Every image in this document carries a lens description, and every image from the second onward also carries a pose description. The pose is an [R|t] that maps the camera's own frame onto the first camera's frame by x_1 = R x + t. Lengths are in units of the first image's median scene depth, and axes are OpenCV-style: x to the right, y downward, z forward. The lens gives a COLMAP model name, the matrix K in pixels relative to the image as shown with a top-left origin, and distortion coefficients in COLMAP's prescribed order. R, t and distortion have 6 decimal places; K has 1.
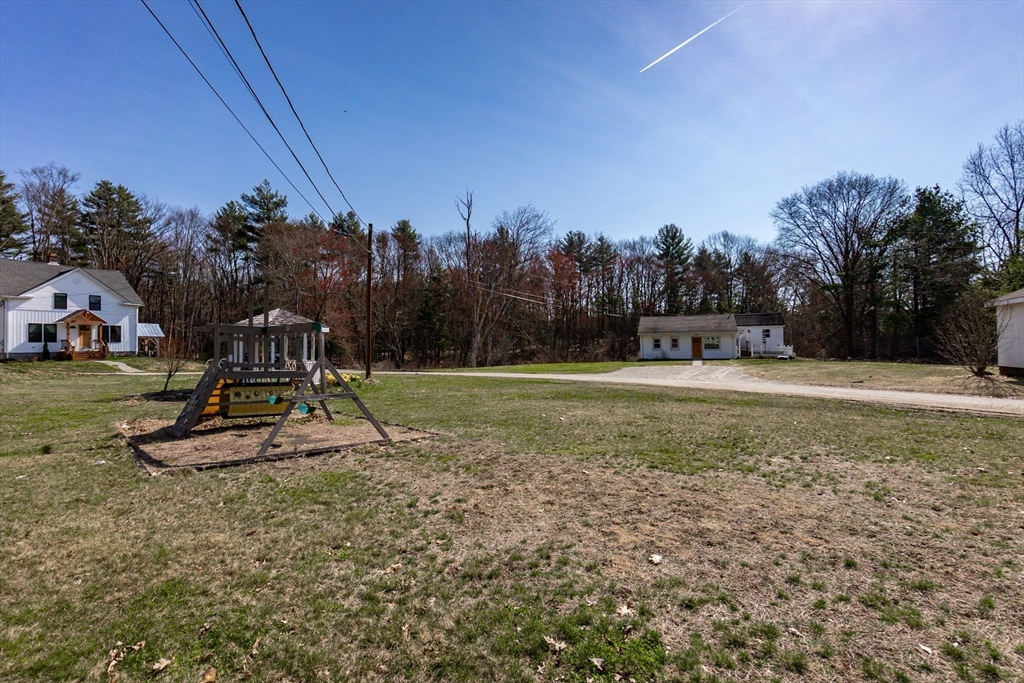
lens RADIAL K [[474.0, 0, 510.3], [0, 474.0, 345.0], [0, 0, 1]] dist [-0.001636, -0.000263]
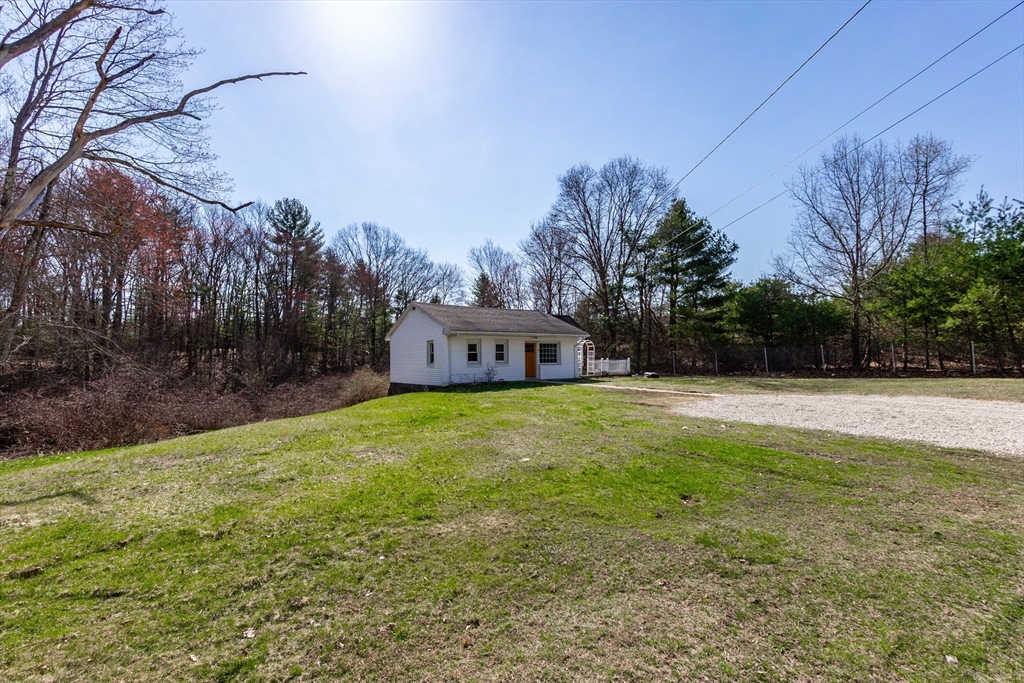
lens RADIAL K [[450.1, 0, 512.4], [0, 450.1, 345.9], [0, 0, 1]] dist [0.000532, -0.001433]
pose [[0.585430, 0.034871, 0.809973, -0.056737], [-0.003805, 0.999182, -0.040267, 0.009249], [-0.810714, 0.020491, 0.585083, 0.680654]]
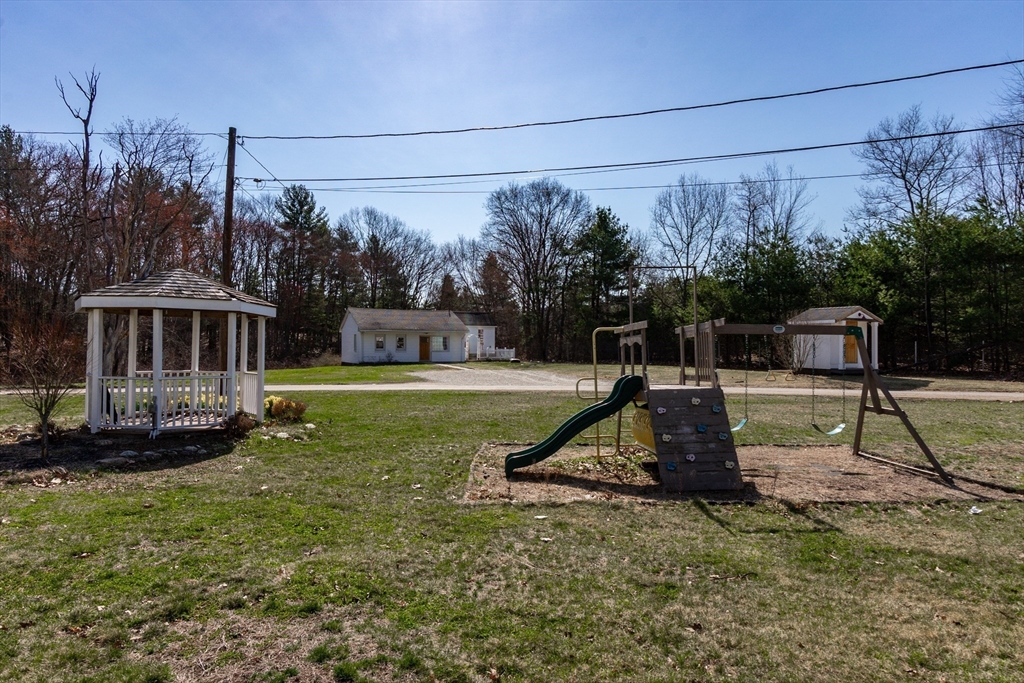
lens RADIAL K [[614.2, 0, 509.4], [0, 614.2, 343.5], [0, 0, 1]] dist [0.006261, 0.000817]
pose [[0.707298, 0.019802, 0.706639, -0.263361], [-0.022113, 0.999738, -0.005882, -0.000703], [-0.706570, -0.011466, 0.707550, 0.117672]]
